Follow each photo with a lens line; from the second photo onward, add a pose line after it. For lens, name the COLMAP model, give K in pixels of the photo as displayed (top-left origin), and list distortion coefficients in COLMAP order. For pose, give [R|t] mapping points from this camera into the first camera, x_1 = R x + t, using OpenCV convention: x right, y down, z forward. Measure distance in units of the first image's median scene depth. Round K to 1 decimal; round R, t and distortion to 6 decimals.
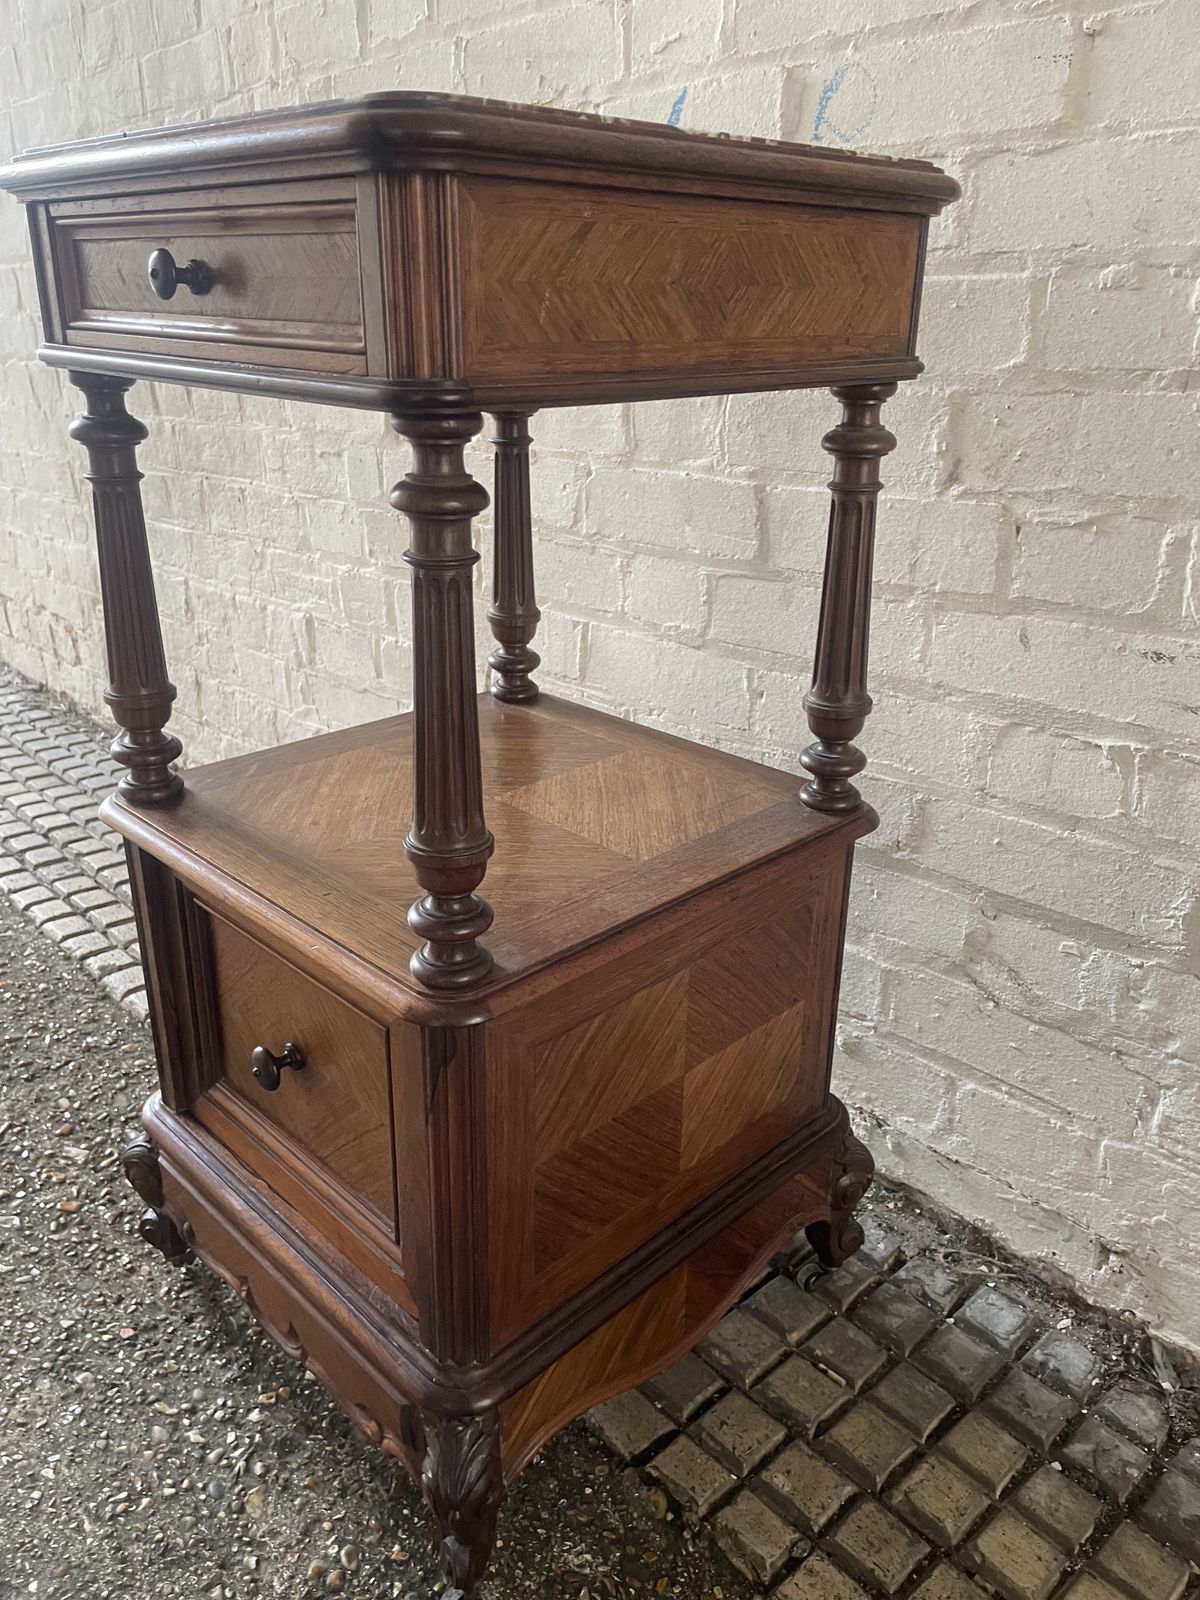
lens RADIAL K [[1206.8, 0, 584.2], [0, 1206.8, 804.8], [0, 0, 1]] dist [0.090084, -0.127157]
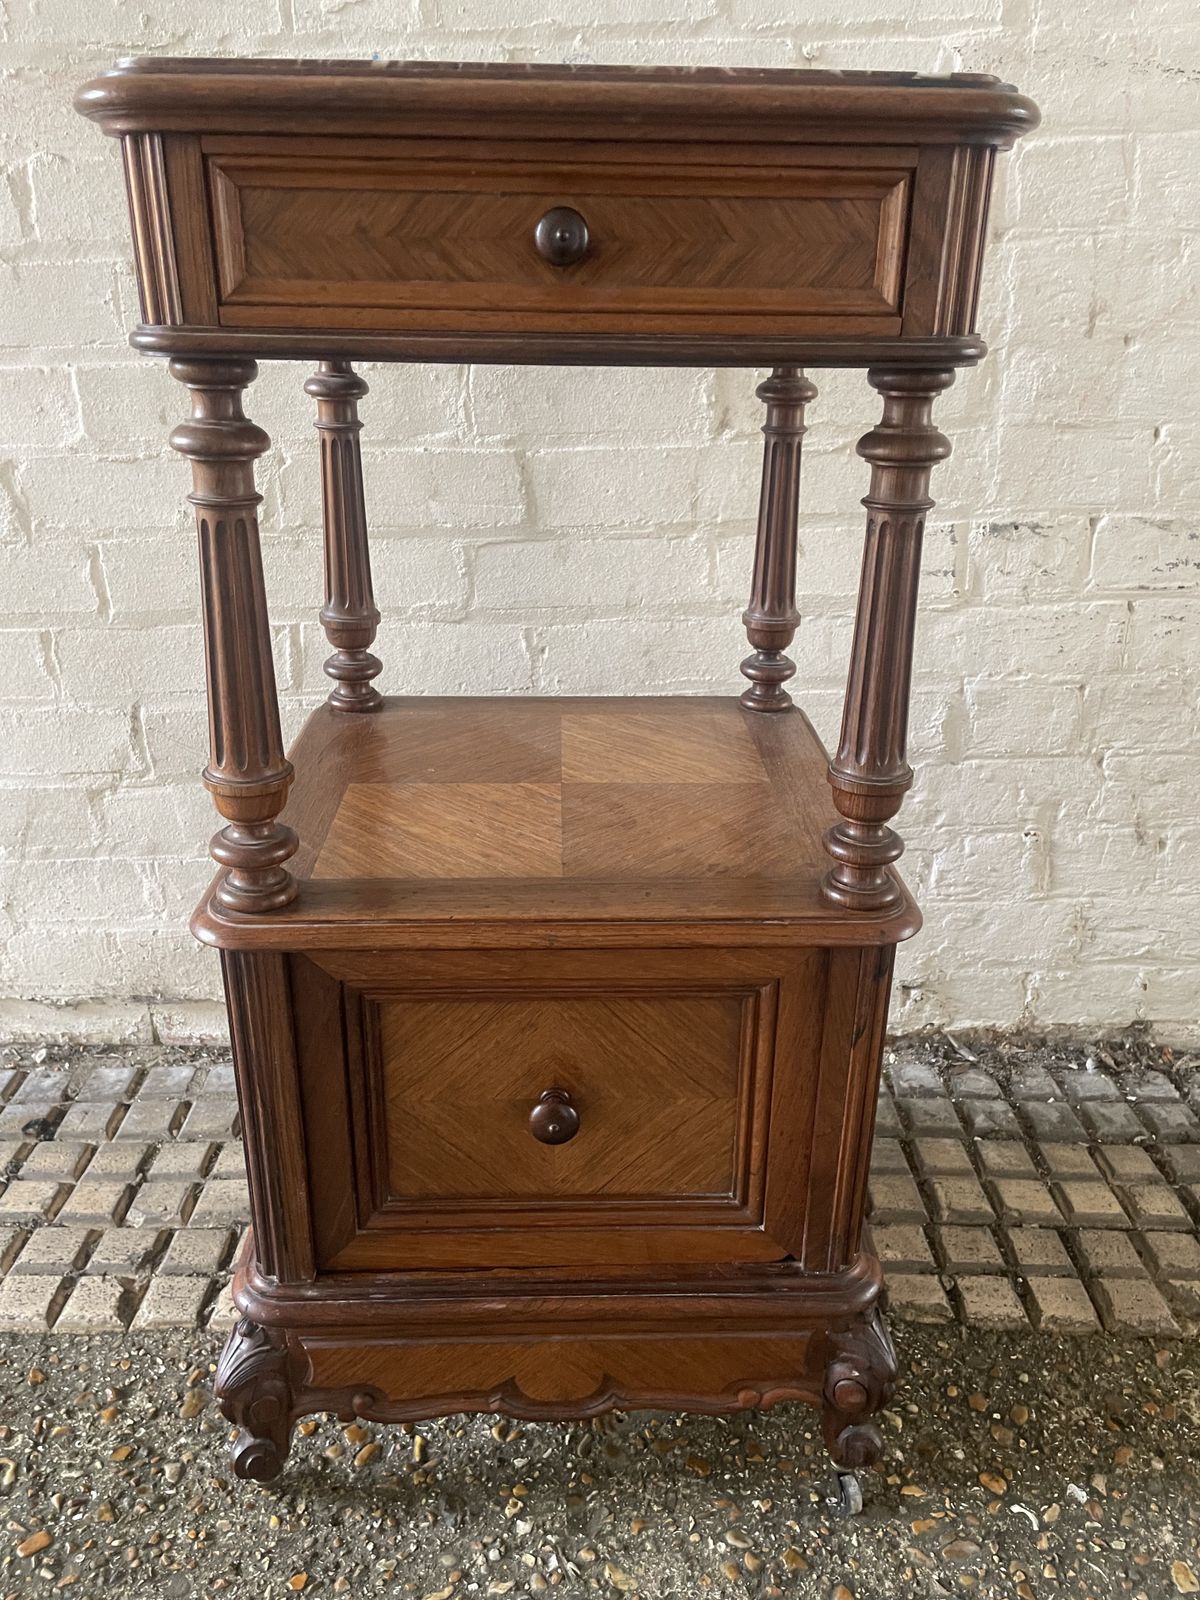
lens RADIAL K [[1211.2, 0, 600.0], [0, 1211.2, 800.0], [0, 0, 1]] dist [0.089644, -0.123351]
pose [[0.674175, -0.289630, 0.679413, -0.678685], [0.282744, 0.951034, 0.124857, -0.099914], [-0.682307, 0.107924, 0.723055, 0.254634]]
